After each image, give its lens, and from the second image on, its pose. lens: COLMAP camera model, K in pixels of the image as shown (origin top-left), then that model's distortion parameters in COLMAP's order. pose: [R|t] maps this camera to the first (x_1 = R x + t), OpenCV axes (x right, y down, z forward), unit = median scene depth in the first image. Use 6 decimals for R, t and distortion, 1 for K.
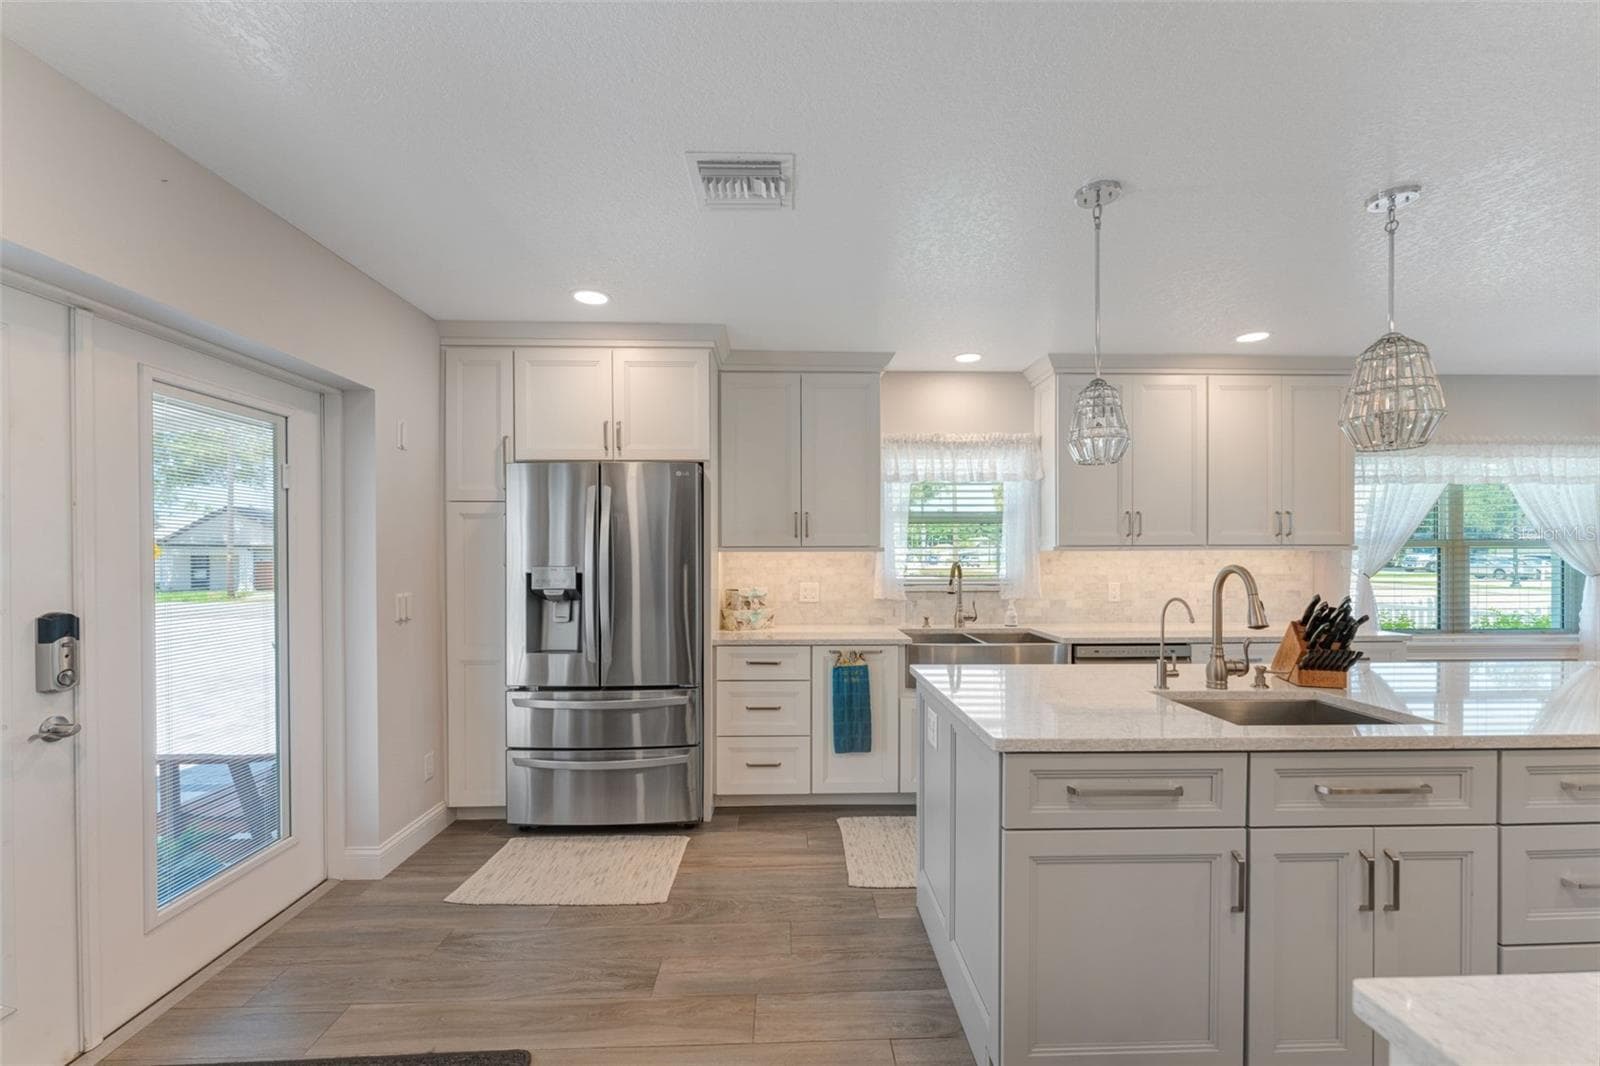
lens RADIAL K [[644.6, 0, 803.4], [0, 644.6, 555.3], [0, 0, 1]] dist [0.001096, -0.000006]
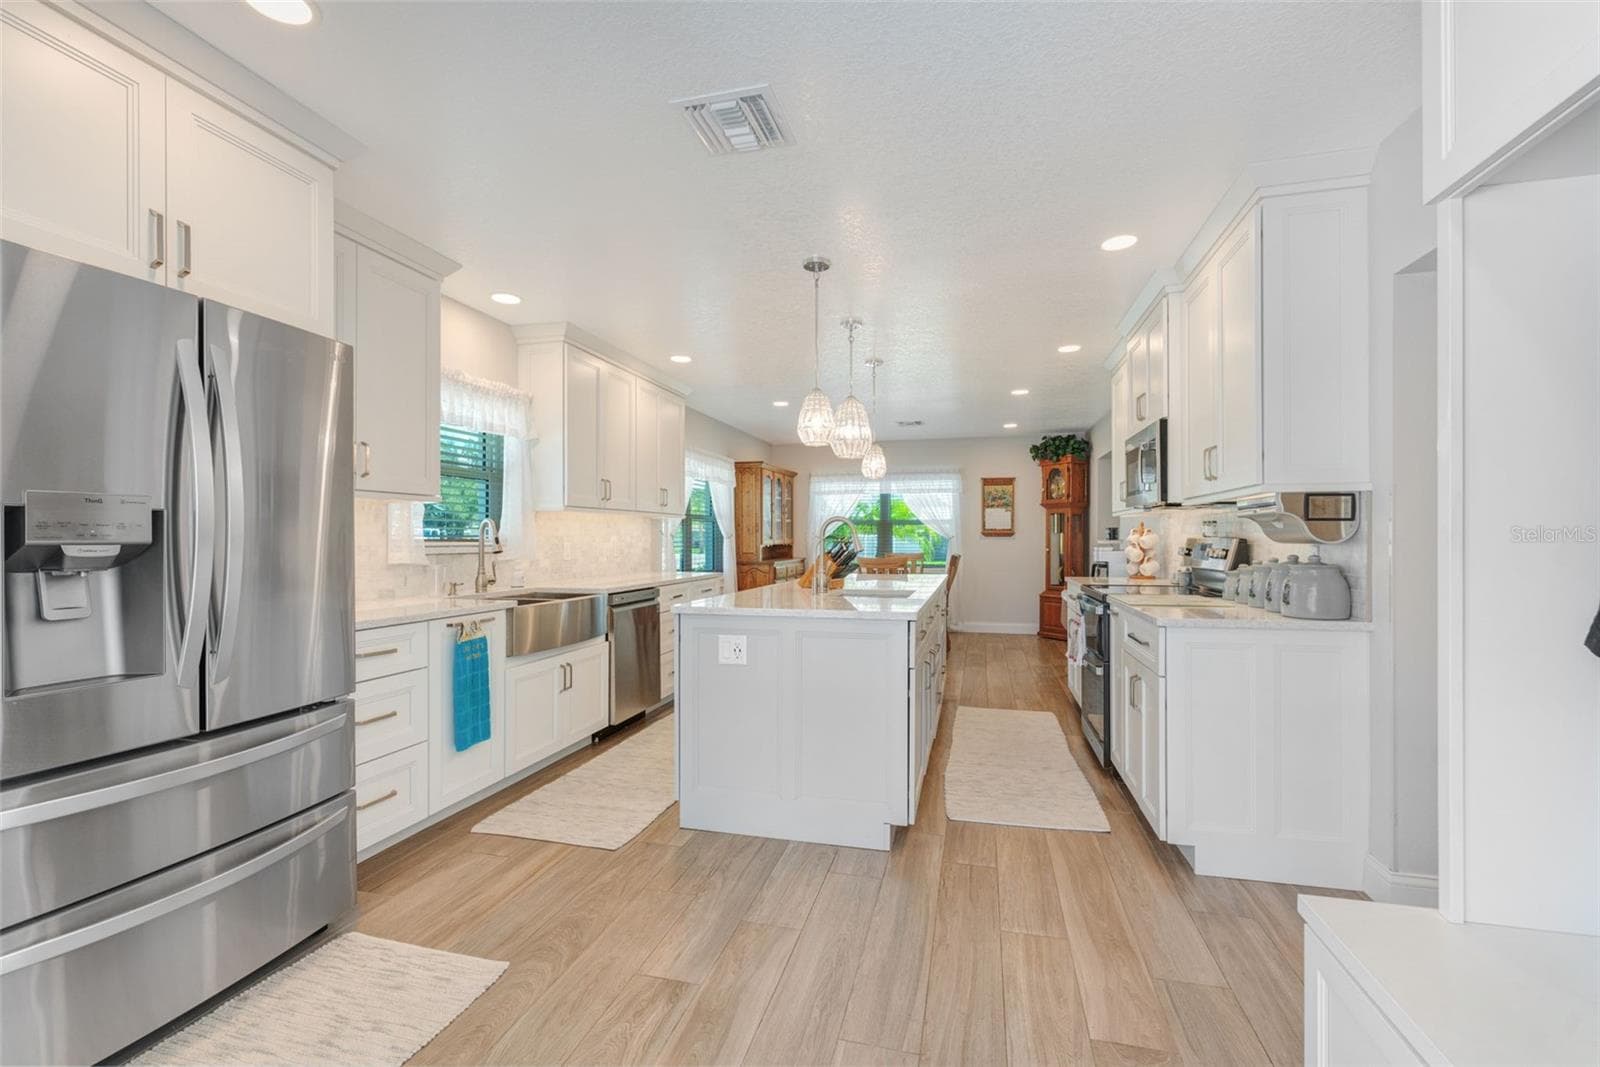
lens RADIAL K [[692.8, 0, 800.0], [0, 692.8, 533.5], [0, 0, 1]] dist [-0.000141, 0.000030]
pose [[0.283686, 0.008396, 0.958880, -0.646944], [0.000620, 0.999960, -0.008939, 0.045127], [-0.958917, 0.003131, 0.283669, 0.349579]]
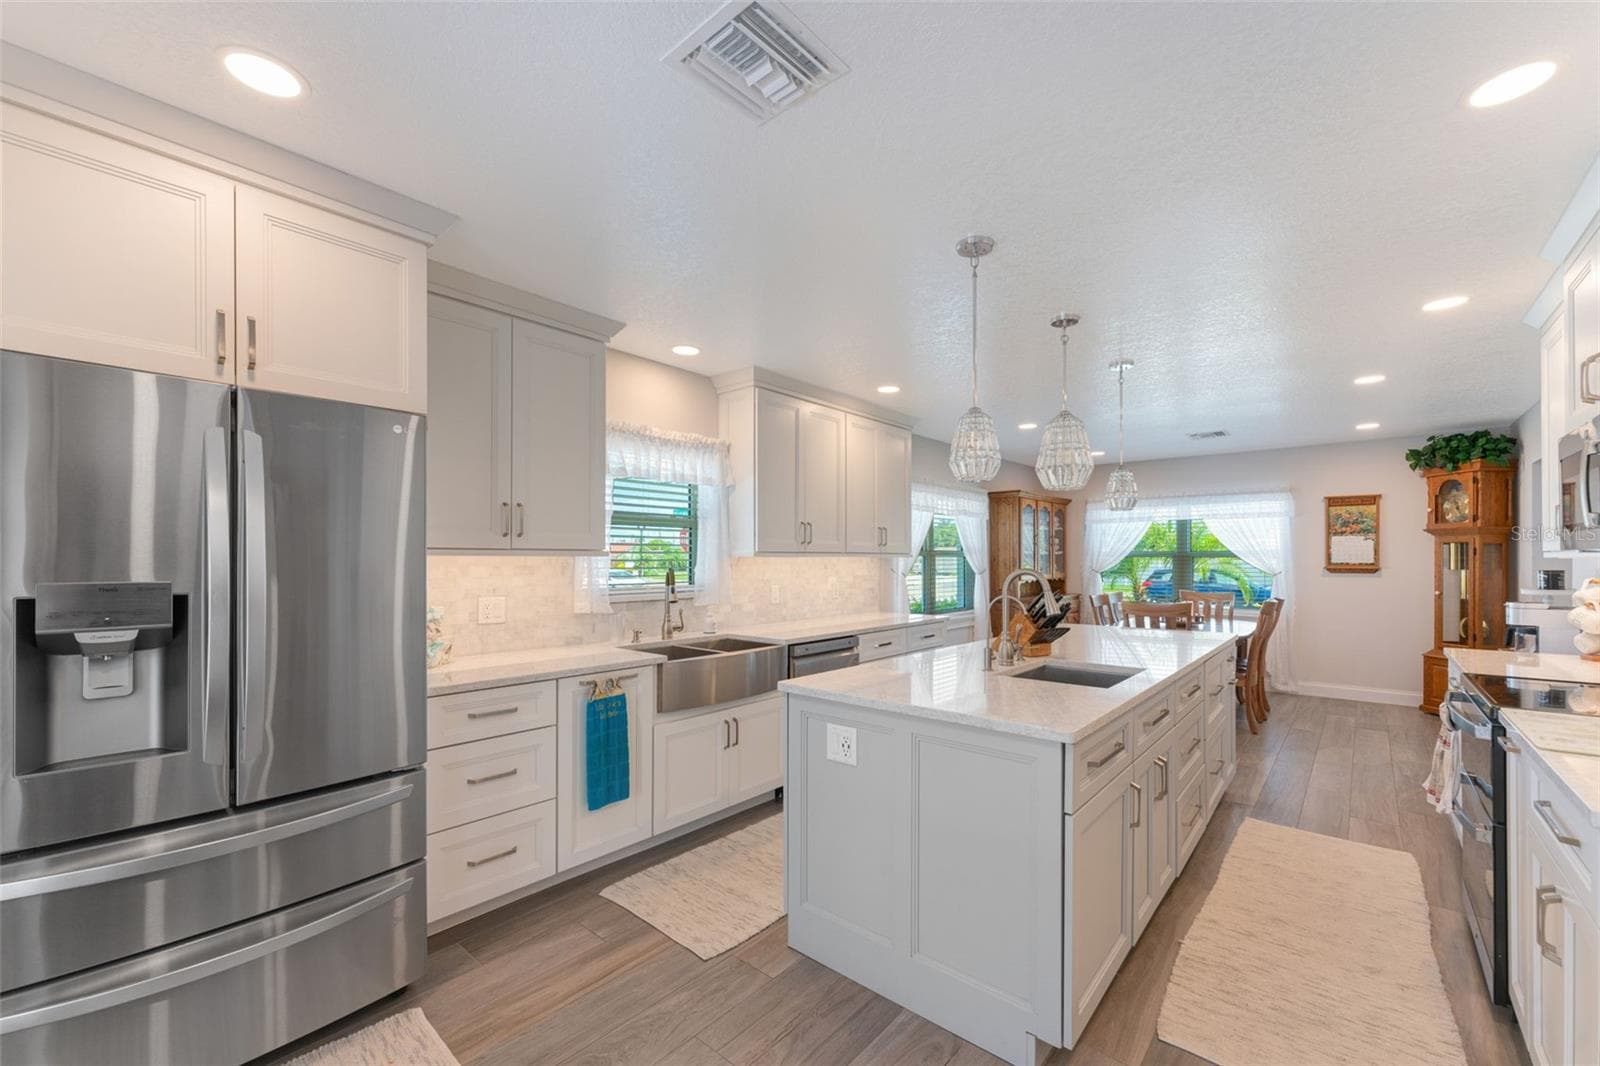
lens RADIAL K [[644.6, 0, 803.4], [0, 644.6, 555.3], [0, 0, 1]] dist [0.001096, -0.000006]
pose [[0.681201, 0.007421, 0.732059, -0.350474], [-0.000700, 0.999955, -0.009485, 0.000547], [-0.732096, 0.005949, 0.681175, 0.264780]]
